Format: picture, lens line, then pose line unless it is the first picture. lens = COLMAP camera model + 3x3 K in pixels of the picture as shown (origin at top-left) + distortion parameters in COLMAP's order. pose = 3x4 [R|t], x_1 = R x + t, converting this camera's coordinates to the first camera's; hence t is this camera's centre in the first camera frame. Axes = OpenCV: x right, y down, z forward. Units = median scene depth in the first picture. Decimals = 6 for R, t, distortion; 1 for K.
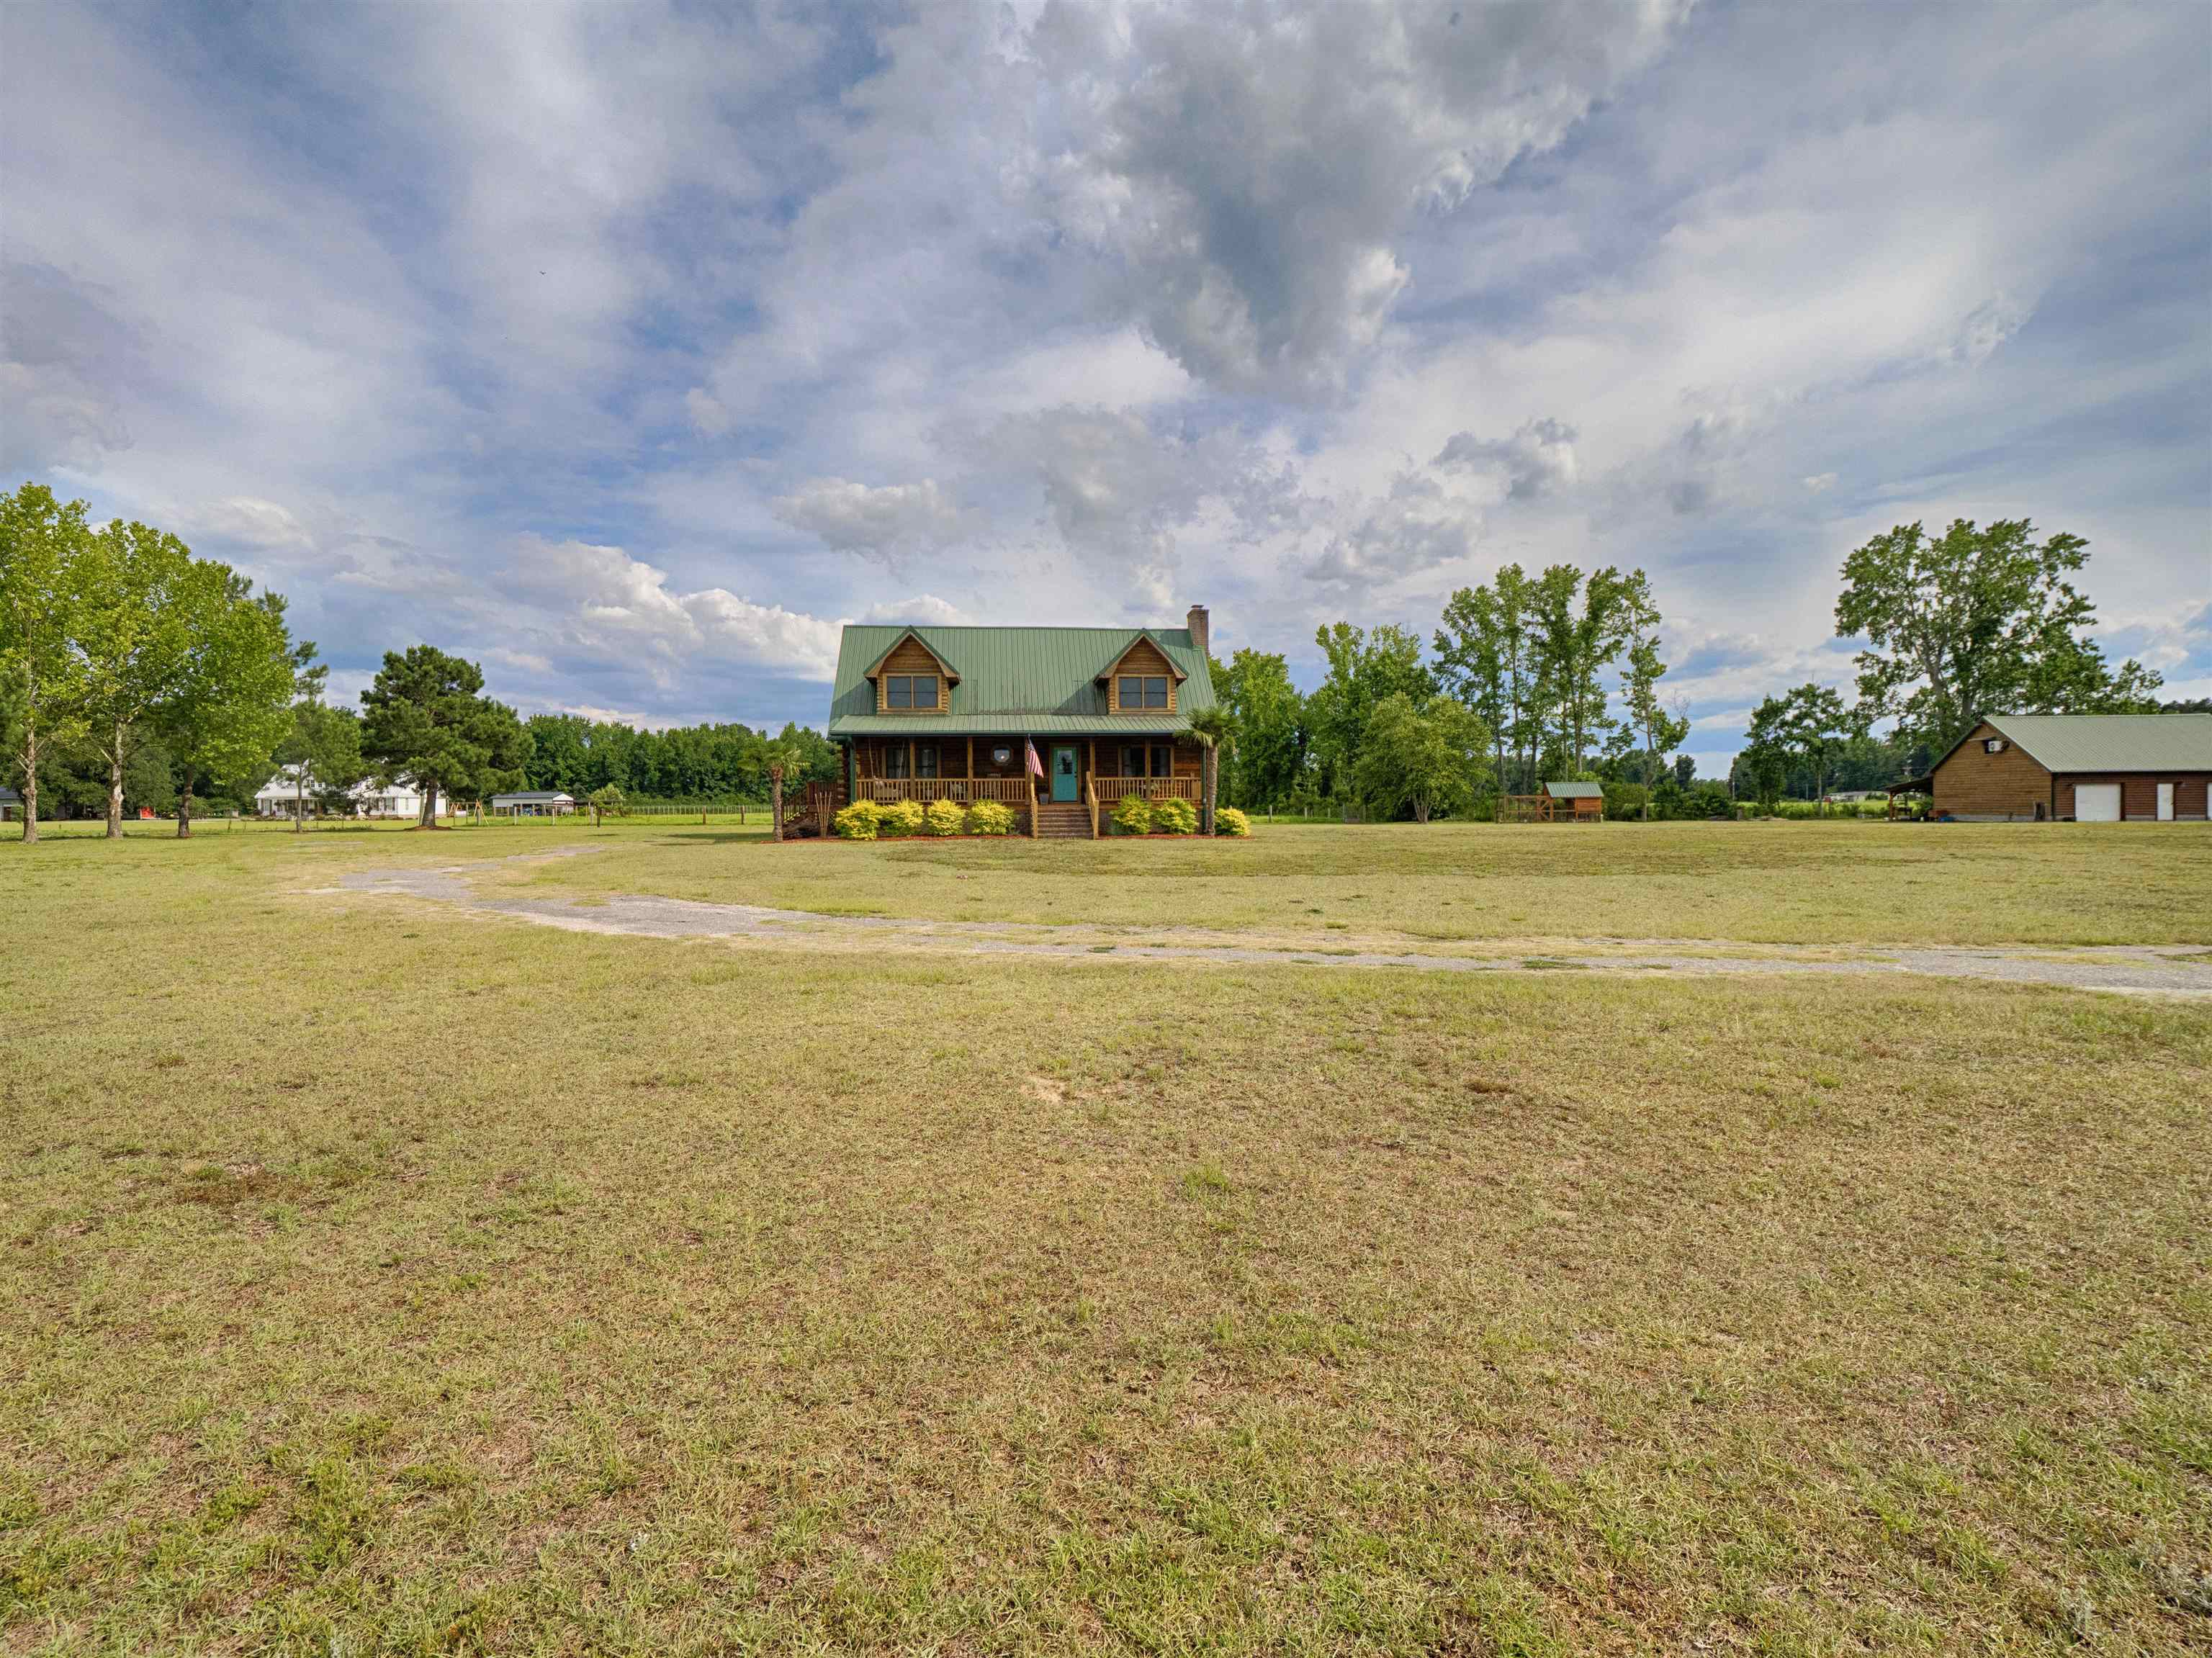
lens RADIAL K [[1085.1, 0, 1135.5], [0, 1085.1, 816.4], [0, 0, 1]] dist [-0.001396, -0.005460]
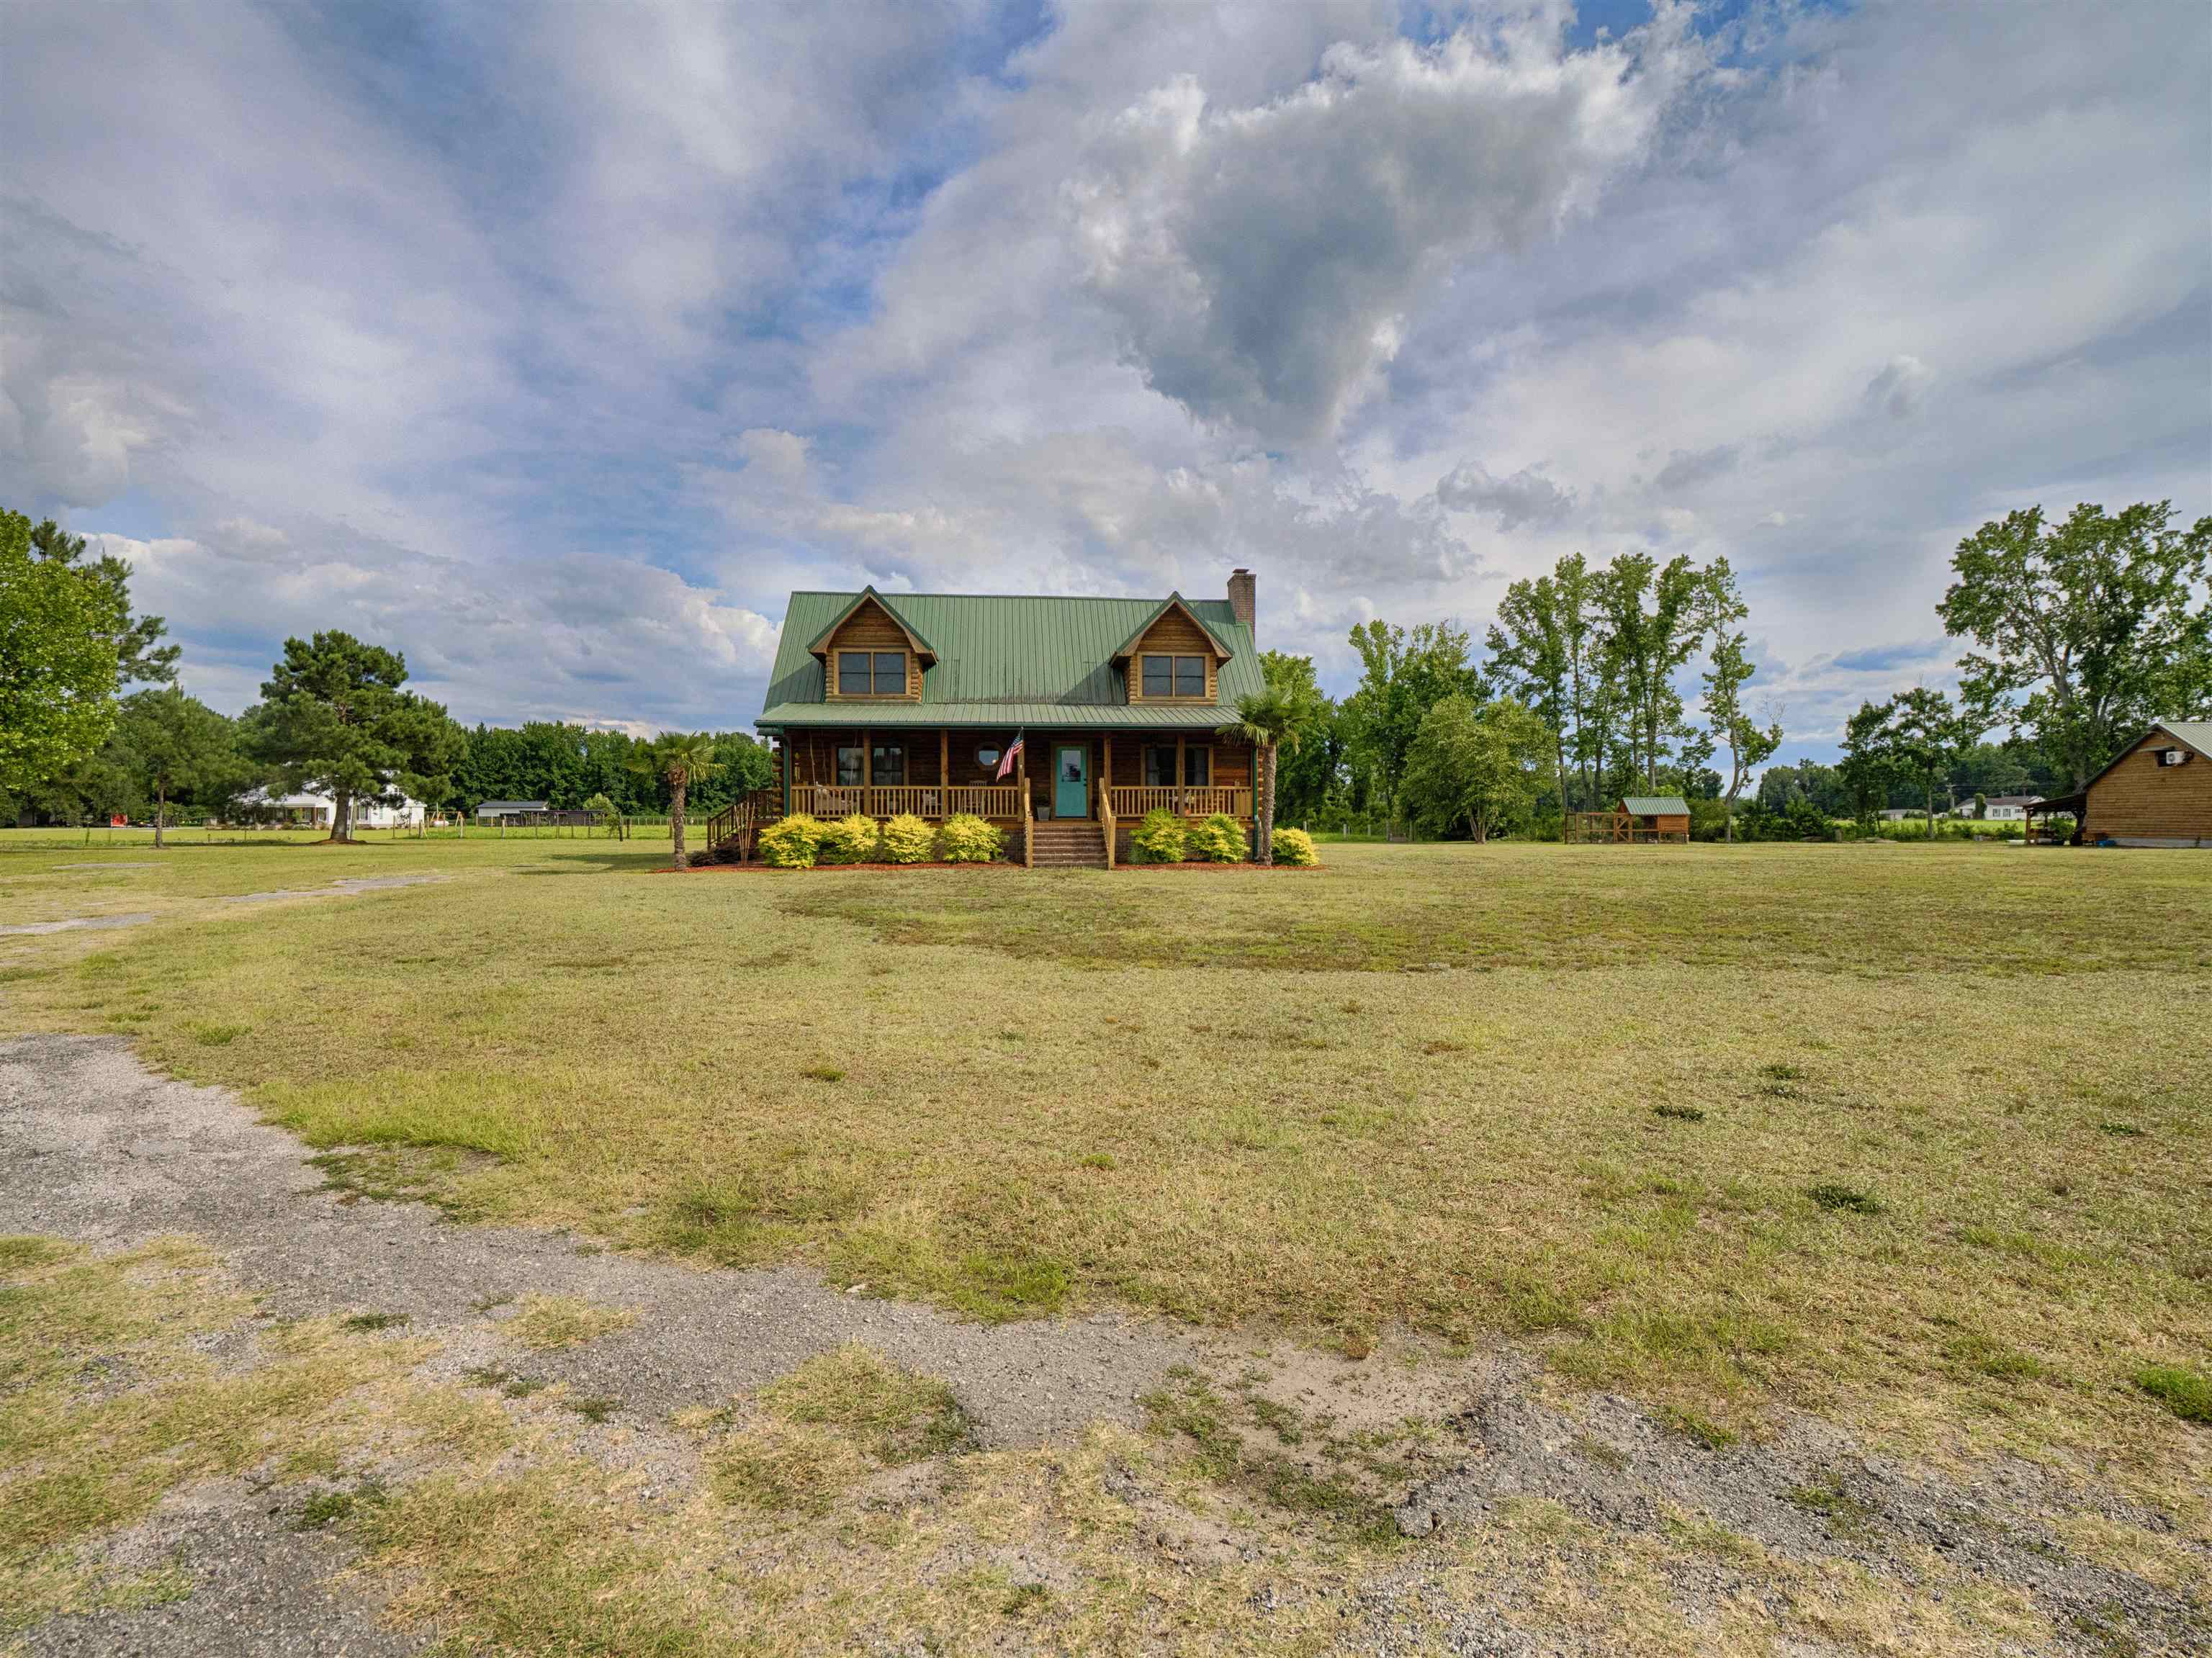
lens RADIAL K [[1085.1, 0, 1135.5], [0, 1085.1, 816.4], [0, 0, 1]] dist [-0.001396, -0.005460]
pose [[0.999928, 0.006273, -0.010246, -0.006049], [-0.006398, 0.999904, -0.012258, -0.002787], [0.010168, 0.012323, 0.999872, 0.122670]]
